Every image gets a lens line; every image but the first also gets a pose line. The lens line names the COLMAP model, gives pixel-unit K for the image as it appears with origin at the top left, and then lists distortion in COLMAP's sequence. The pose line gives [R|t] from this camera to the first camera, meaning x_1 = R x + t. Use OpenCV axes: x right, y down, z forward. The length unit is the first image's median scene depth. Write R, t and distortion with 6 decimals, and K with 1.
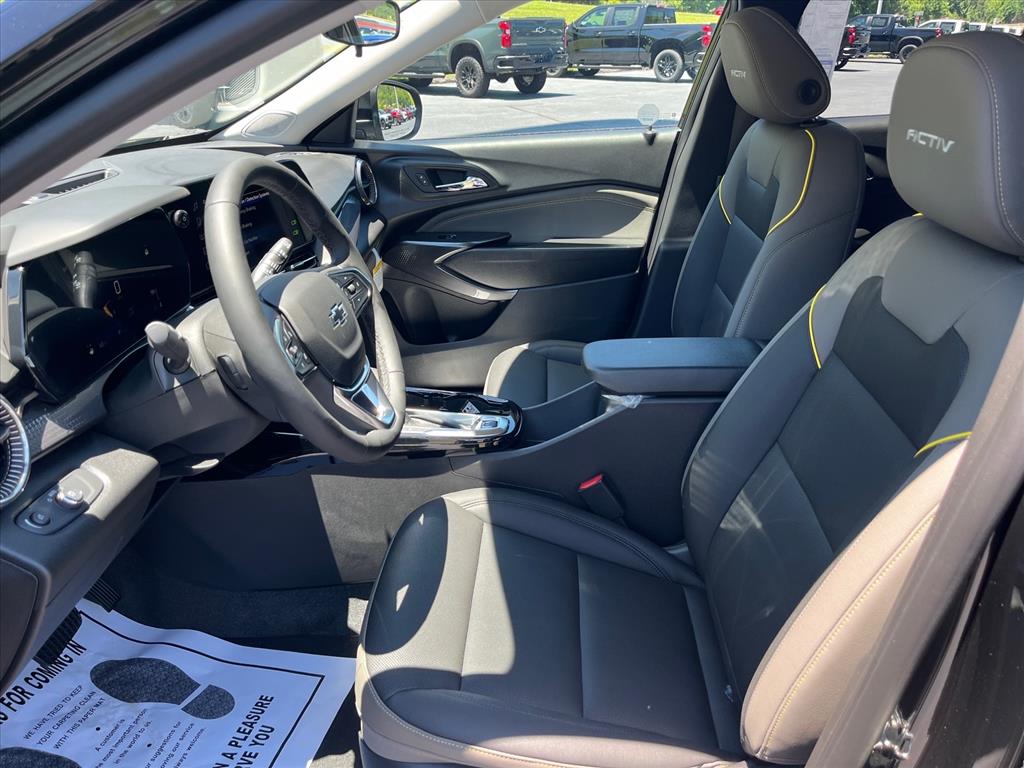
lens RADIAL K [[760.8, 0, 512.0], [0, 760.8, 384.0], [0, 0, 1]] dist [0.005572, 0.003703]
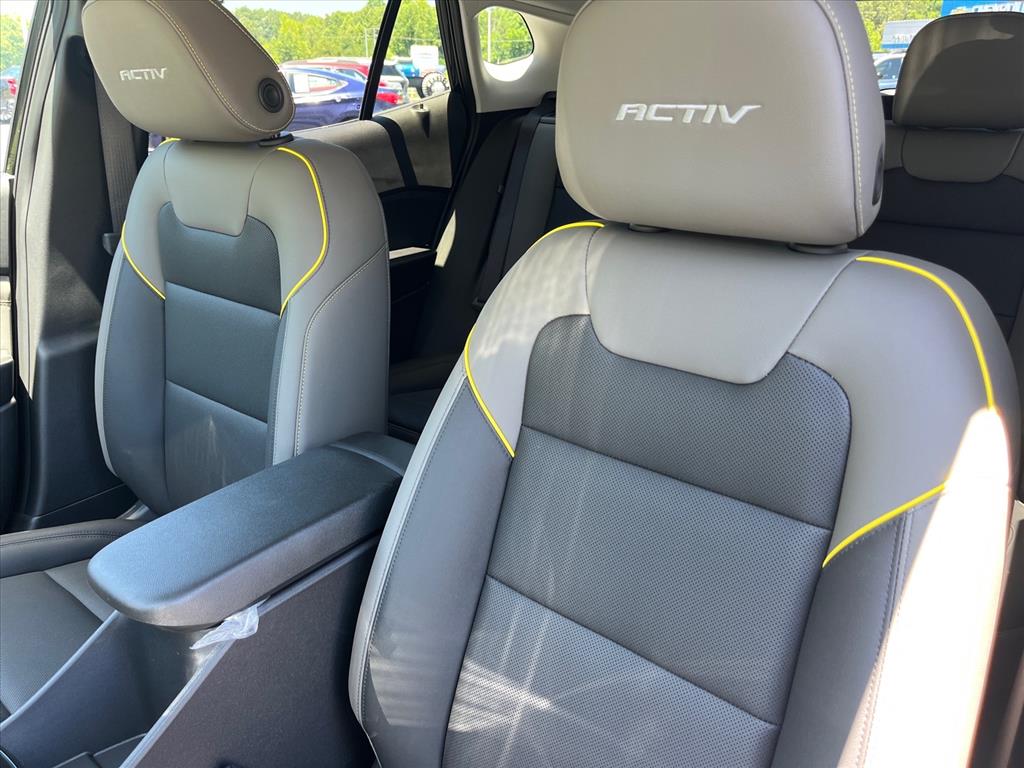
lens RADIAL K [[760.8, 0, 512.0], [0, 760.8, 384.0], [0, 0, 1]] dist [0.005572, 0.003703]
pose [[0.592030, -0.292465, 0.750976, -0.110990], [0.337893, 0.936051, 0.098165, -0.149298], [-0.731661, 0.195633, 0.652992, 0.506873]]
